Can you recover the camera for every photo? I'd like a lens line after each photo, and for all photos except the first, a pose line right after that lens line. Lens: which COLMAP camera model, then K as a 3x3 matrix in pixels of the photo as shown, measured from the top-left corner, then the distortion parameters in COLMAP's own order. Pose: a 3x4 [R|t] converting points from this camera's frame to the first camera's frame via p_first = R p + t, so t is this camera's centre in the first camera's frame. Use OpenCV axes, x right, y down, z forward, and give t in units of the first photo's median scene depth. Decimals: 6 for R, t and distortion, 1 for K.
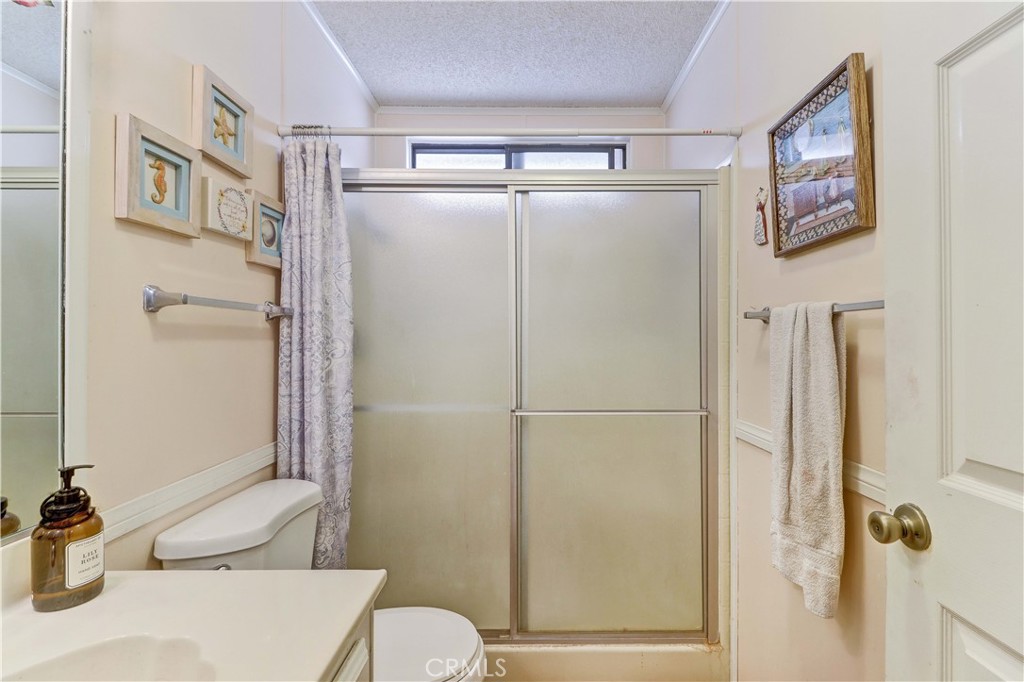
lens RADIAL K [[473.1, 0, 525.5], [0, 473.1, 335.8], [0, 0, 1]] dist [0.021143, -0.012071]
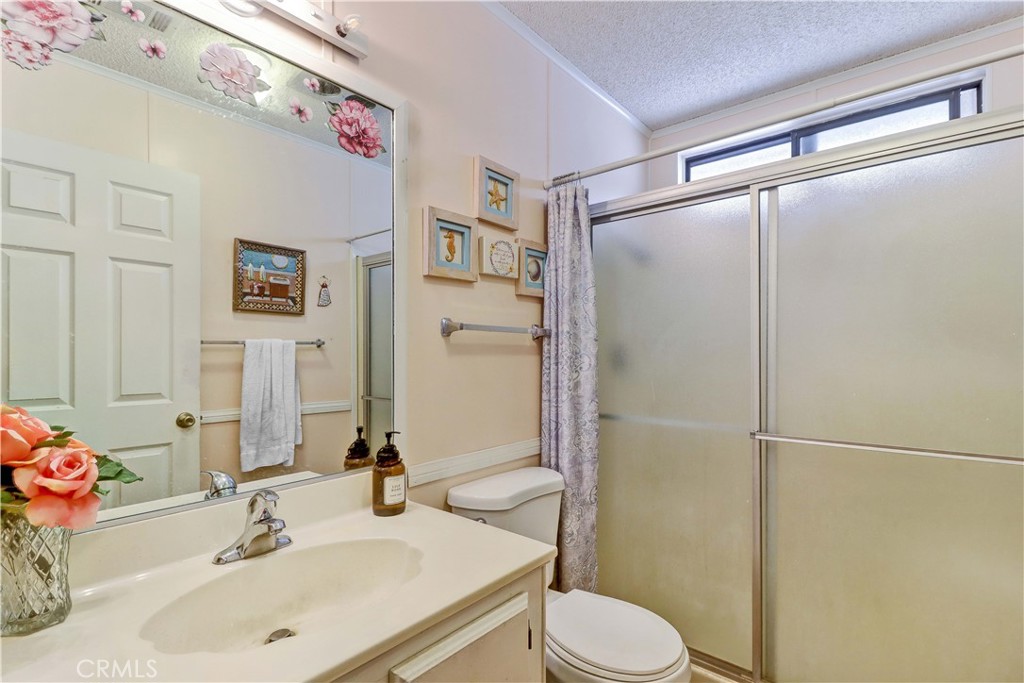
lens RADIAL K [[473.1, 0, 519.8], [0, 473.1, 354.0], [0, 0, 1]] dist [0.021143, -0.012071]
pose [[0.769047, -0.001889, -0.639189, 0.248947], [0.005058, 0.999982, 0.003130, 0.001723], [0.639172, -0.005640, 0.769043, 0.015979]]
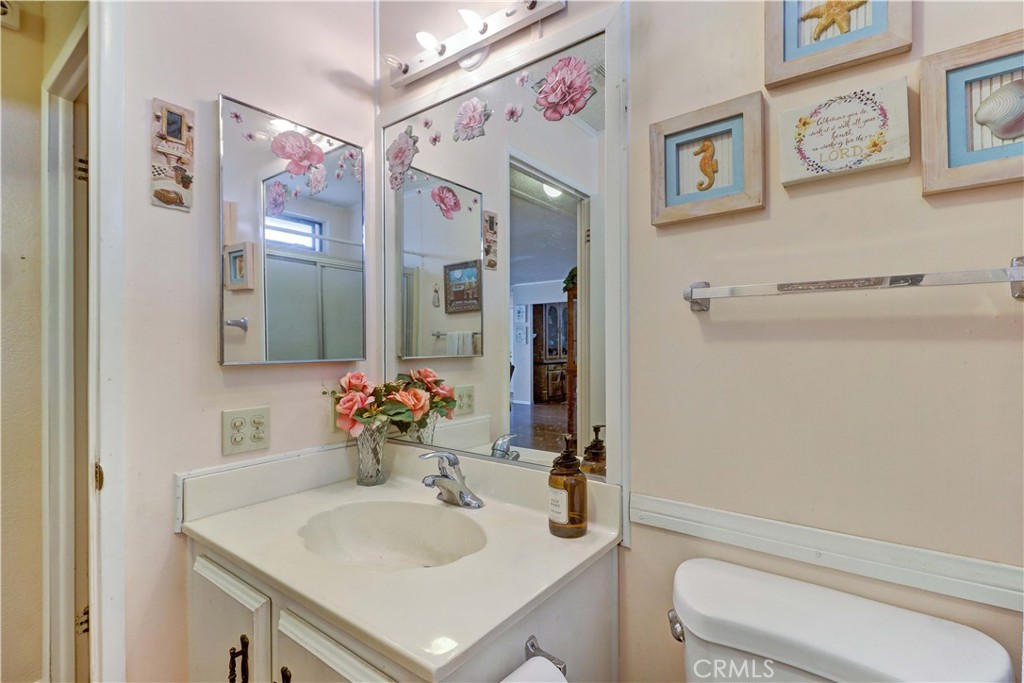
lens RADIAL K [[473.1, 0, 512.0], [0, 473.1, 335.0], [0, 0, 1]] dist [0.021143, -0.012071]
pose [[-0.594189, -0.003712, -0.804317, 0.129724], [0.013166, 0.999810, -0.014340, 0.003868], [0.804217, -0.019110, -0.594028, 0.958732]]
